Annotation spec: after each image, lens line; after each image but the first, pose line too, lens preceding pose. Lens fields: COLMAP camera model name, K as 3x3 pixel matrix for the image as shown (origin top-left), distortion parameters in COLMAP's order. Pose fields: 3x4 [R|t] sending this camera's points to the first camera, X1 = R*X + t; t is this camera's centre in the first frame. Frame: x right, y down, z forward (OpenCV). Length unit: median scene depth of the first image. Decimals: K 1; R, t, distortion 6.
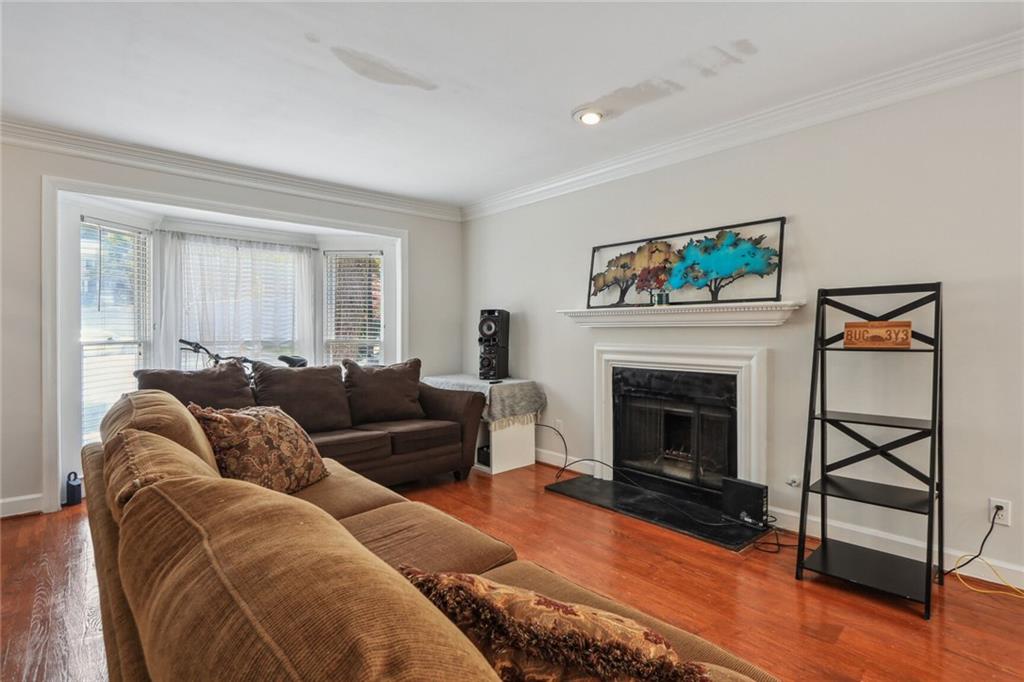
lens RADIAL K [[498.0, 0, 513.5], [0, 498.0, 334.0], [0, 0, 1]] dist [-0.020445, 0.000266]
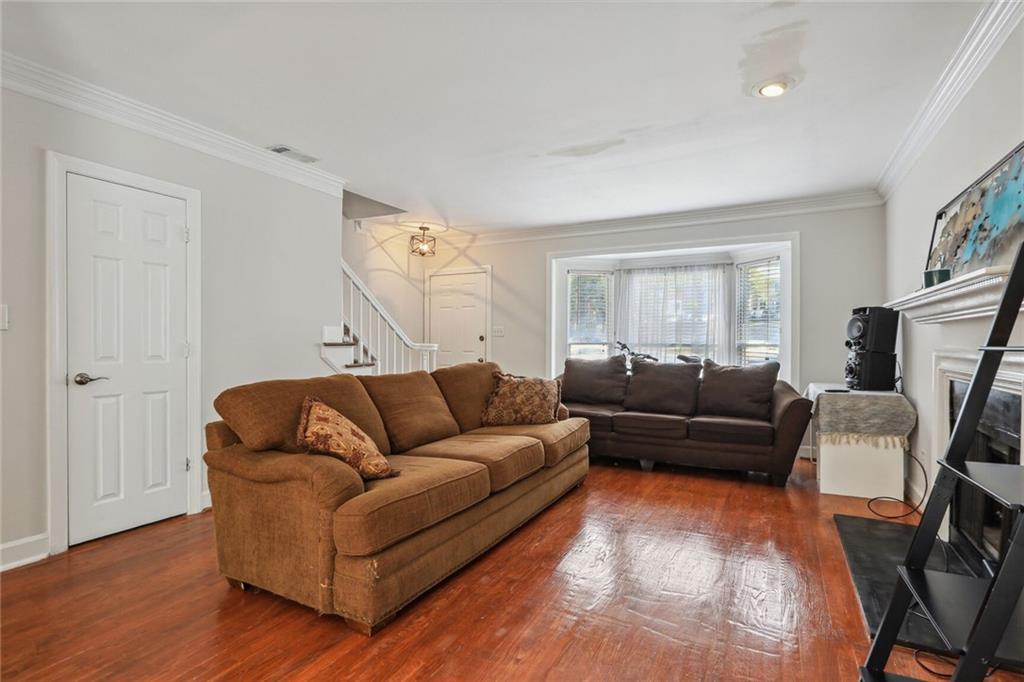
lens RADIAL K [[498.0, 0, 536.4], [0, 498.0, 349.1], [0, 0, 1]] dist [-0.020445, 0.000266]
pose [[0.372235, 0.011102, -0.928072, 0.572409], [-0.004960, 0.999938, 0.009972, 0.017456], [0.928125, 0.000891, 0.372267, 0.188961]]
